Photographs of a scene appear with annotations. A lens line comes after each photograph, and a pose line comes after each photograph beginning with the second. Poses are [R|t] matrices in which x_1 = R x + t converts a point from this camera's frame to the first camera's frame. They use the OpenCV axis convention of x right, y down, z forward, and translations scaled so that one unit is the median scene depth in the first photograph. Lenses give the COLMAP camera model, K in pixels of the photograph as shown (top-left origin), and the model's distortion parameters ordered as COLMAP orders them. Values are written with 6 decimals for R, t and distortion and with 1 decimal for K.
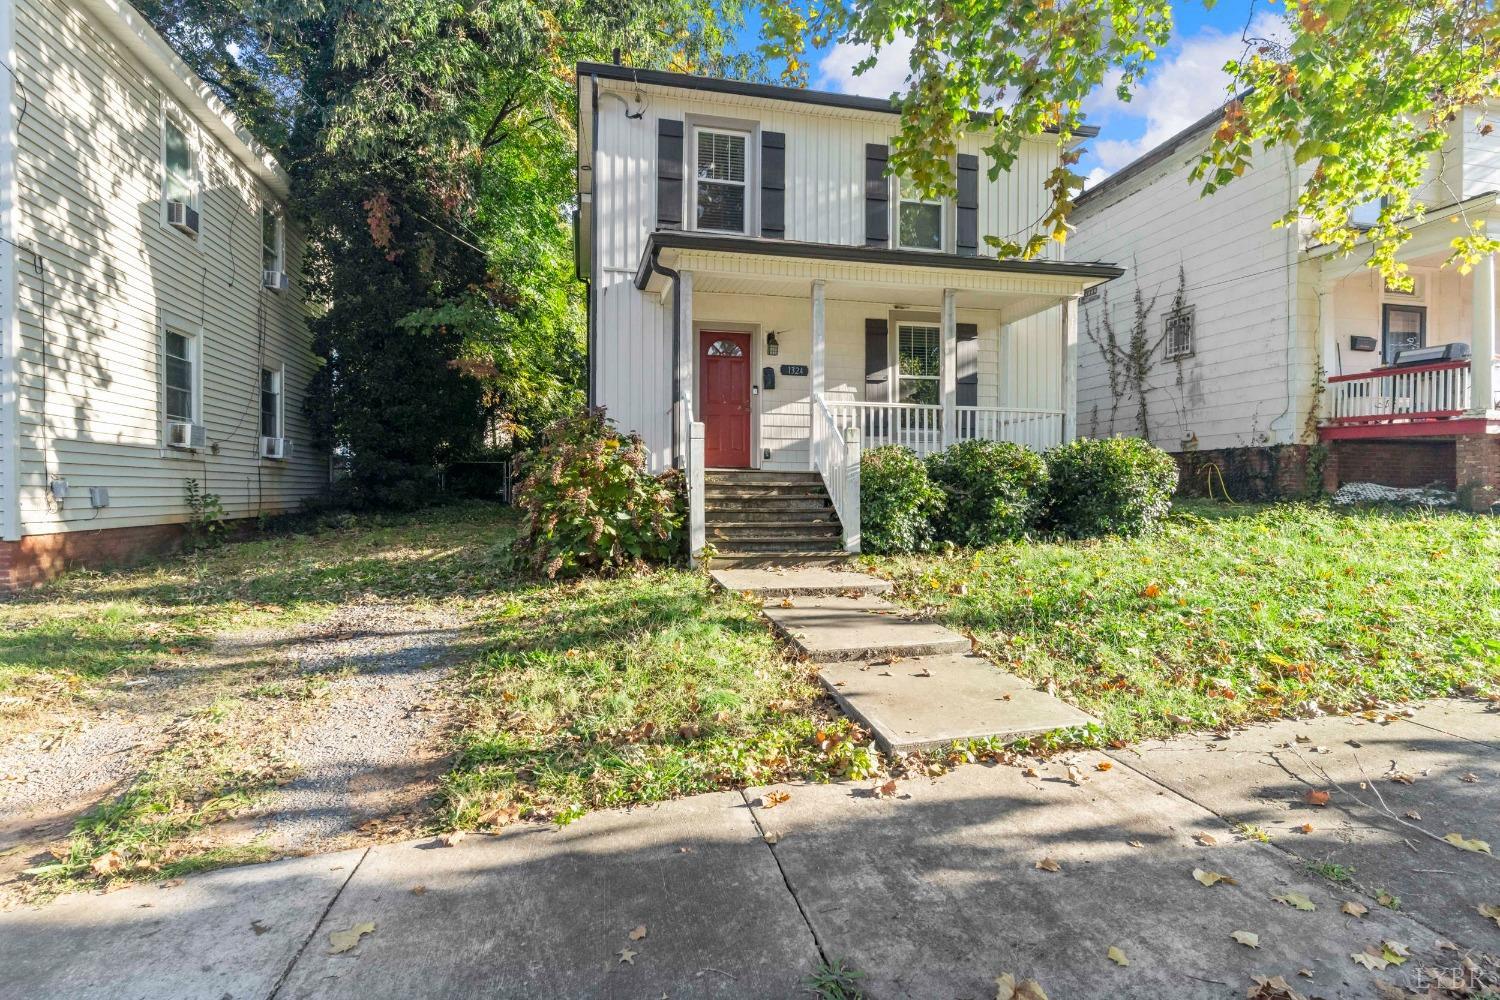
lens RADIAL K [[753.2, 0, 752.2], [0, 753.2, 401.5], [0, 0, 1]] dist [0.001568, -0.001114]
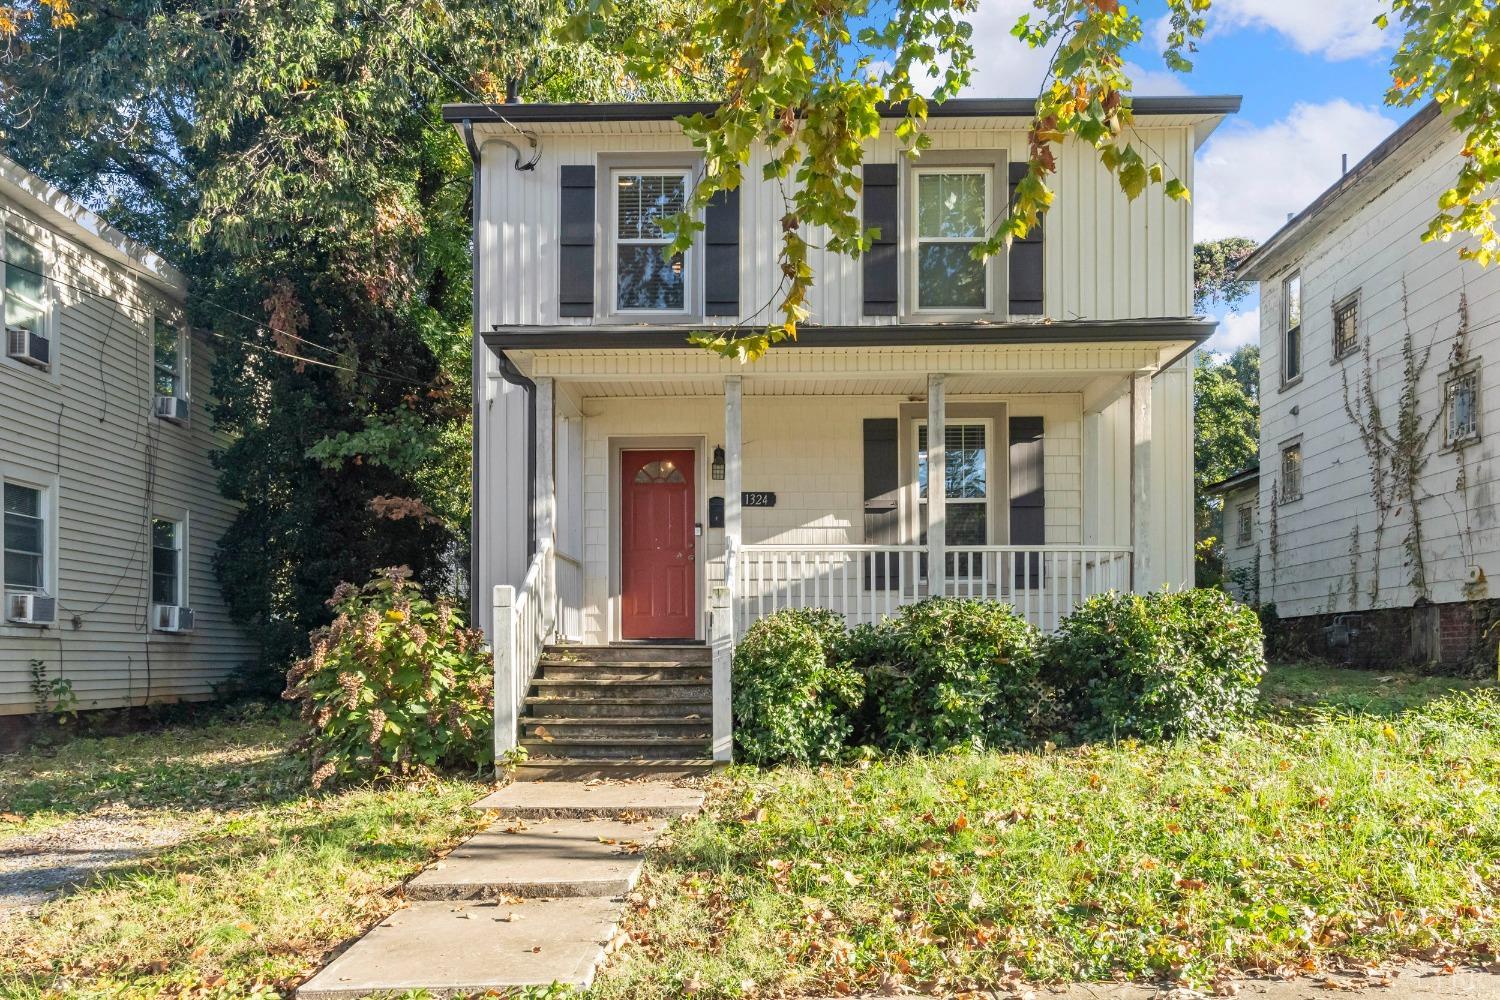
lens RADIAL K [[1149.8, 0, 750.0], [0, 1149.8, 500.0], [0, 0, 1]] dist [0.002793, 0.005782]
pose [[0.970842, -0.039716, -0.236406, 0.307898], [0.034616, 0.999071, -0.025685, -0.013328], [0.237207, 0.016753, 0.971315, -0.043587]]
